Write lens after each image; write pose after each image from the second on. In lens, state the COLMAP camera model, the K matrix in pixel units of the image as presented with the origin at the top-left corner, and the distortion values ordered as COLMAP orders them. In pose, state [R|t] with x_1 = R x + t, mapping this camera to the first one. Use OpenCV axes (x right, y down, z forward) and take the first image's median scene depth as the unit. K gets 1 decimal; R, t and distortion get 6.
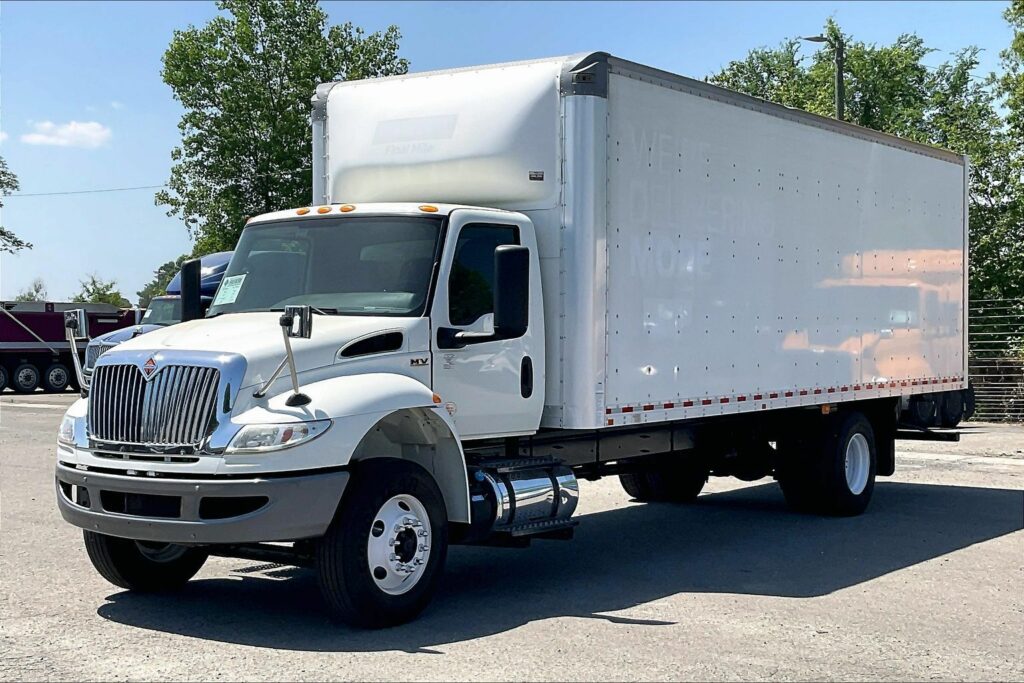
lens RADIAL K [[1551.9, 0, 474.1], [0, 1551.9, 339.5], [0, 0, 1]] dist [0.018786, 0.174864]
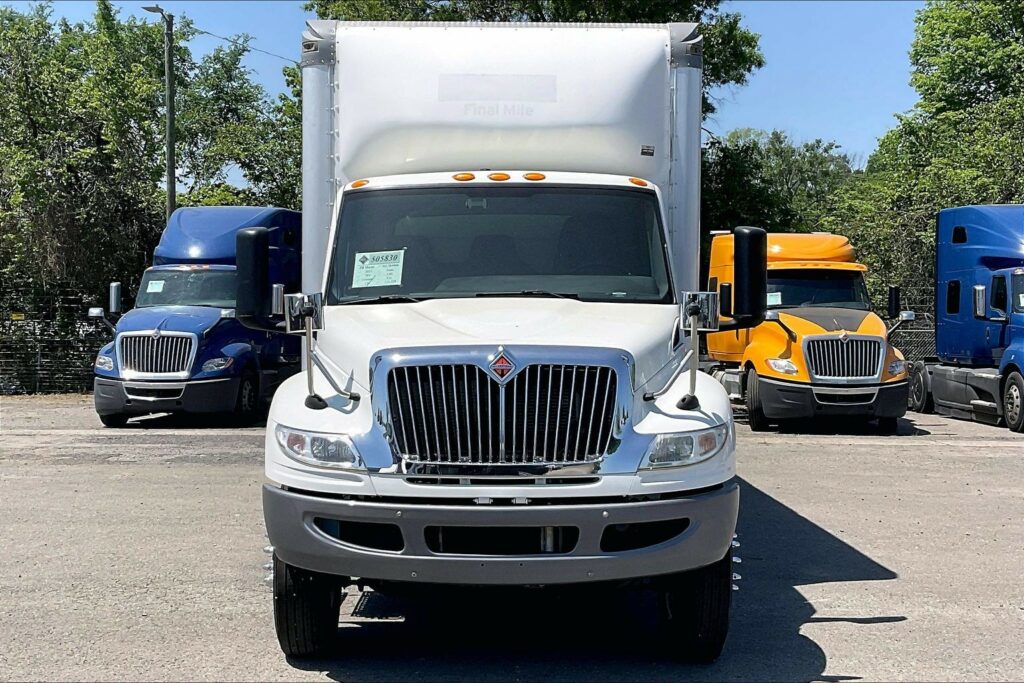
lens RADIAL K [[1551.9, 0, 474.1], [0, 1551.9, 339.5], [0, 0, 1]] dist [0.018786, 0.174864]
pose [[0.809533, -0.008867, 0.587008, -0.632000], [0.000615, 0.999898, 0.014255, -0.007032], [-0.587074, -0.011179, 0.809456, 0.336510]]
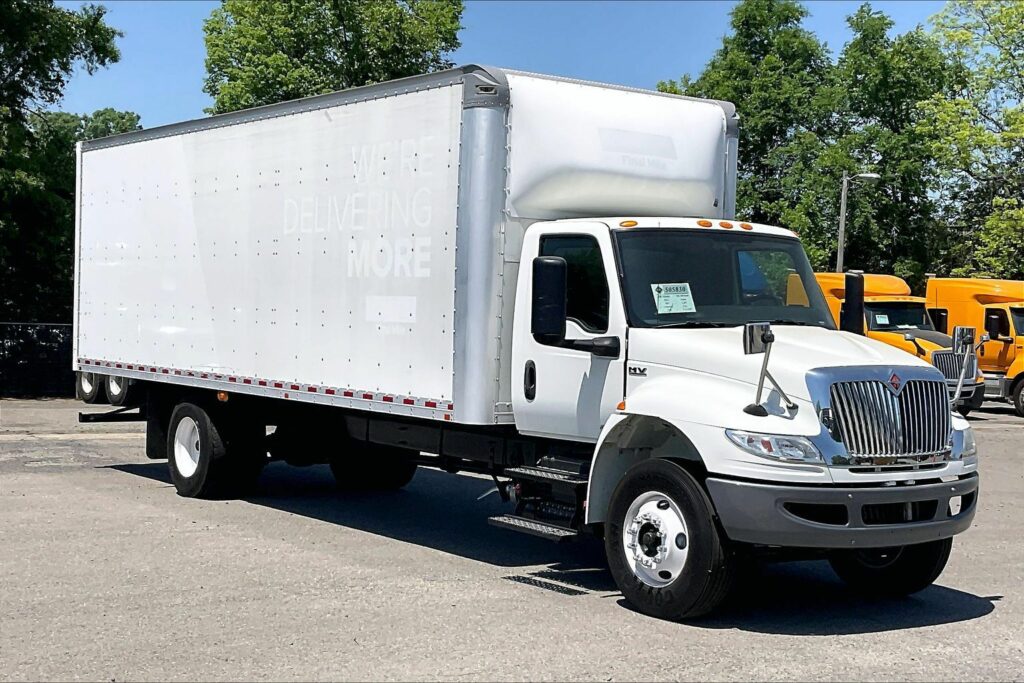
lens RADIAL K [[1557.4, 0, 512.0], [0, 1557.4, 341.5], [0, 0, 1]] dist [0.138357, -0.040680]
pose [[0.302198, -0.009130, 0.953201, -1.199021], [-0.023670, 0.999574, 0.017079, -0.020184], [-0.952951, -0.027724, 0.301853, 0.853118]]
